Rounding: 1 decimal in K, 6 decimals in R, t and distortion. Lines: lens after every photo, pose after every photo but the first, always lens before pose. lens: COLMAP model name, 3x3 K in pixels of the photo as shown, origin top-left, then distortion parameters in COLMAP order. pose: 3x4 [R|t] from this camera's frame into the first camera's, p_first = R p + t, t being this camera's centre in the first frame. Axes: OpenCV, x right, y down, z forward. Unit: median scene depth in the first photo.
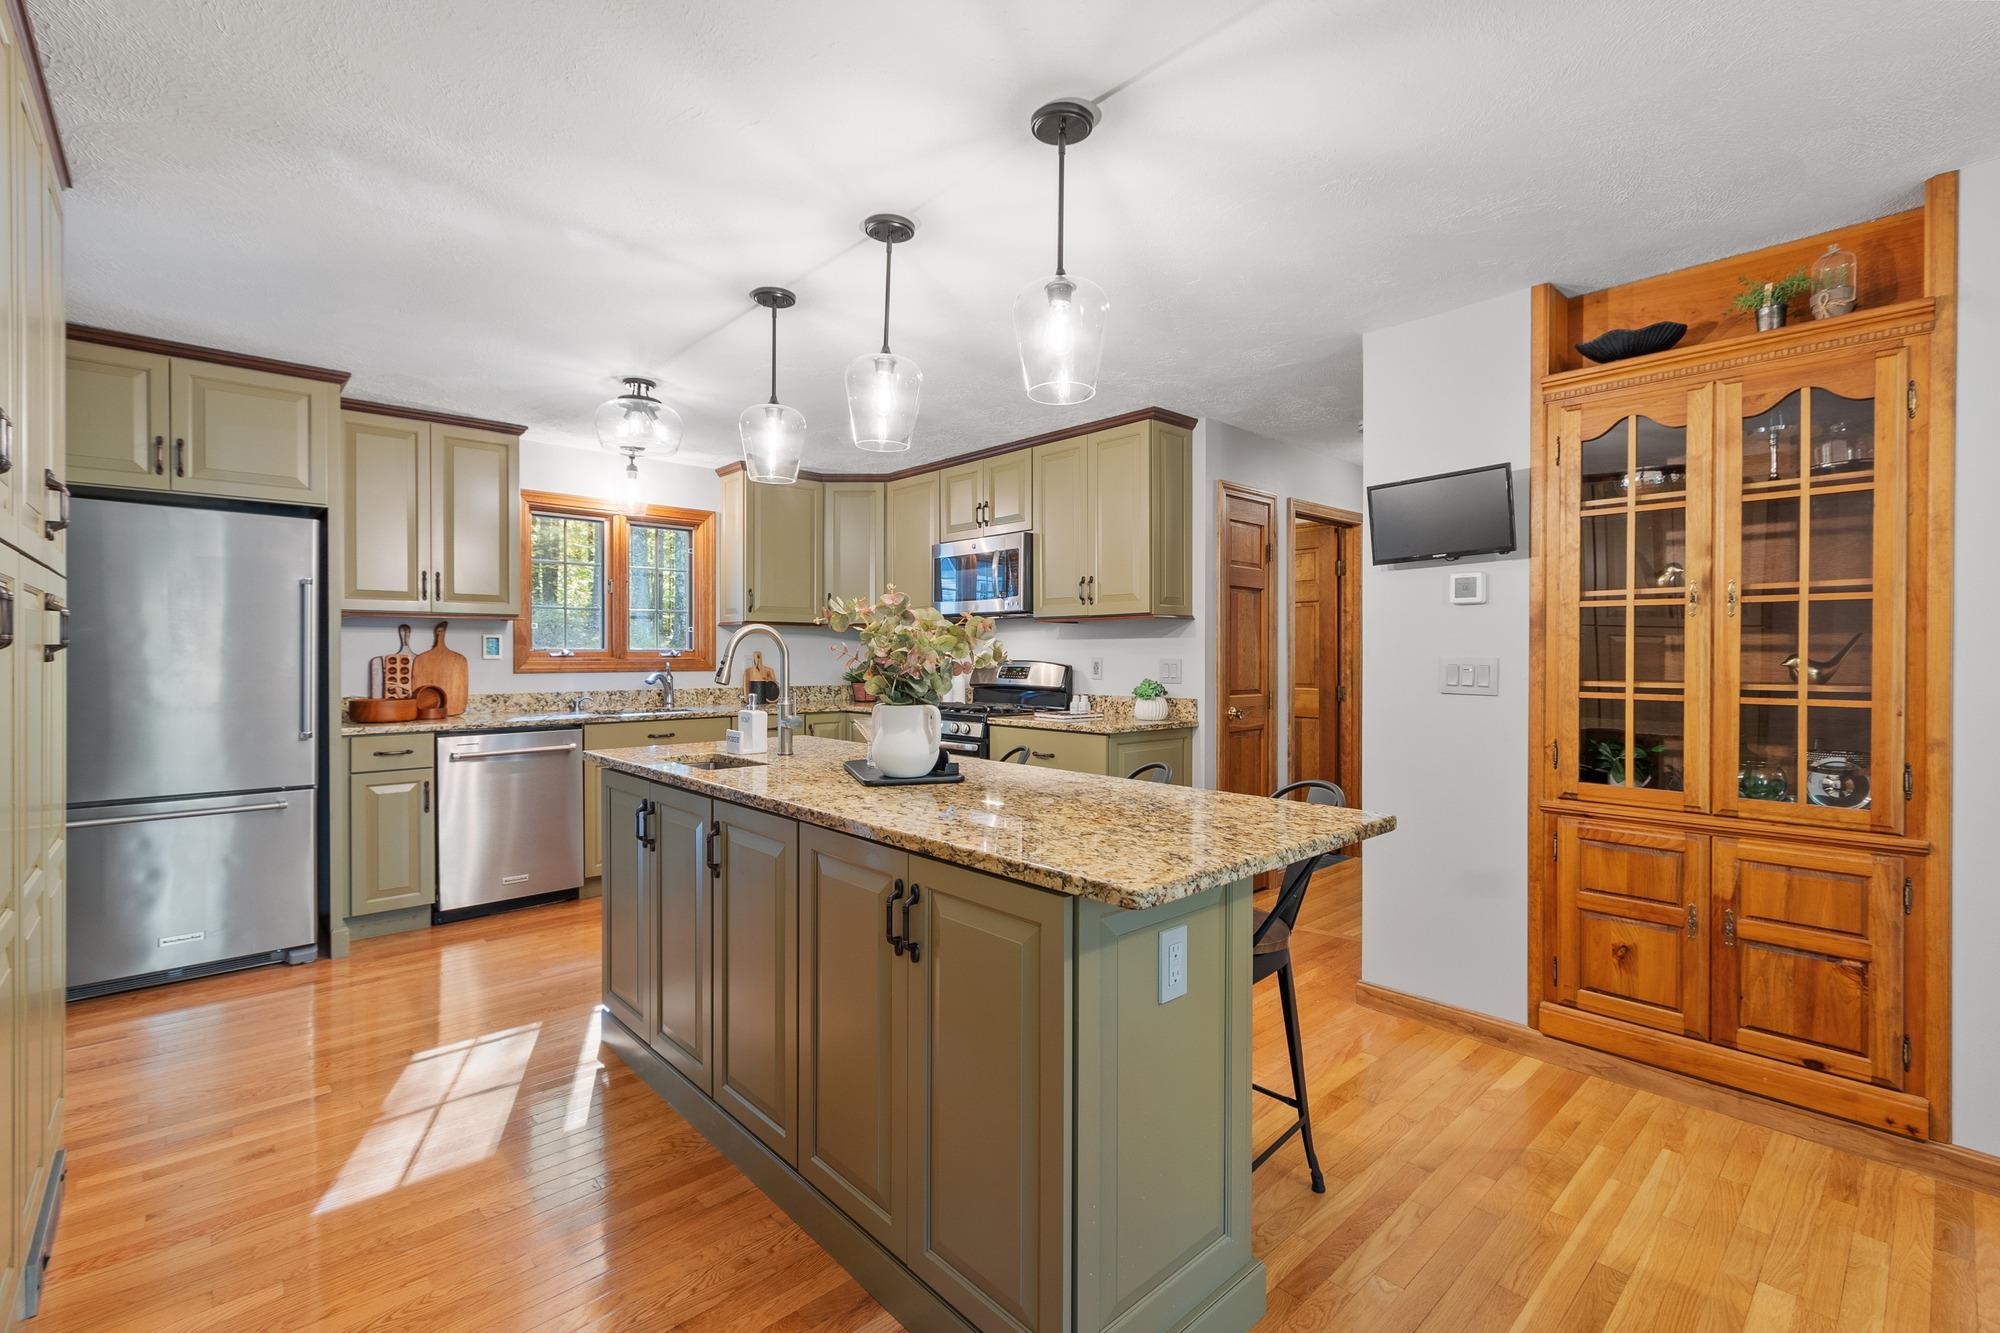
lens RADIAL K [[902.3, 0, 994.1], [0, 902.3, 659.8], [0, 0, 1]] dist [-0.001017, 0.000713]
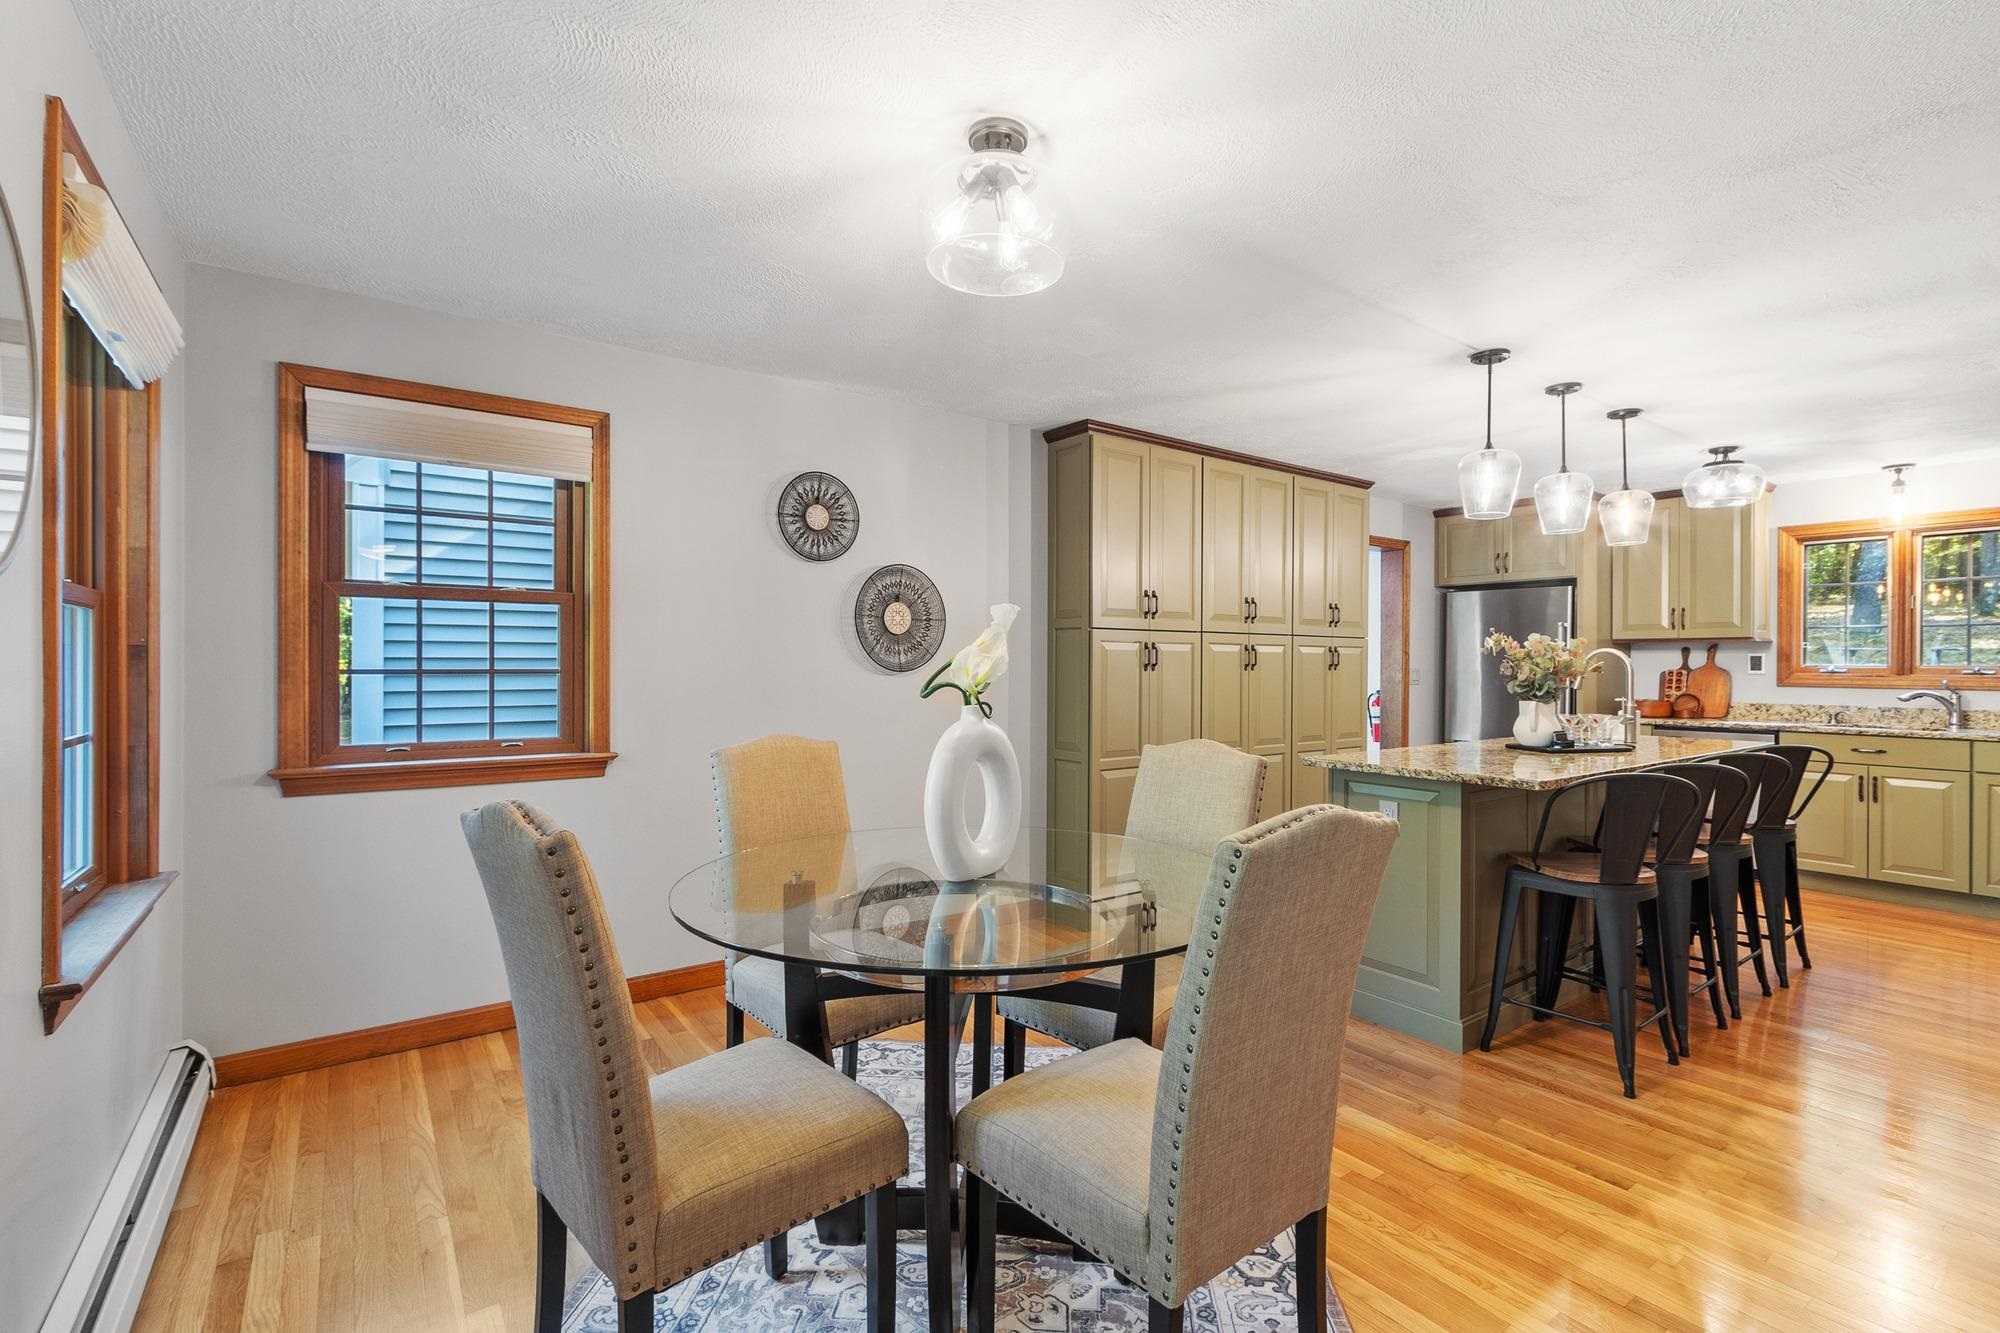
lens RADIAL K [[902.3, 0, 978.6], [0, 902.3, 664.0], [0, 0, 1]] dist [-0.001017, 0.000713]
pose [[-0.097398, 0.003927, -0.995238, 0.762346], [-0.008430, 0.999953, 0.004771, -0.011123], [0.995210, 0.008855, -0.097360, 0.094877]]
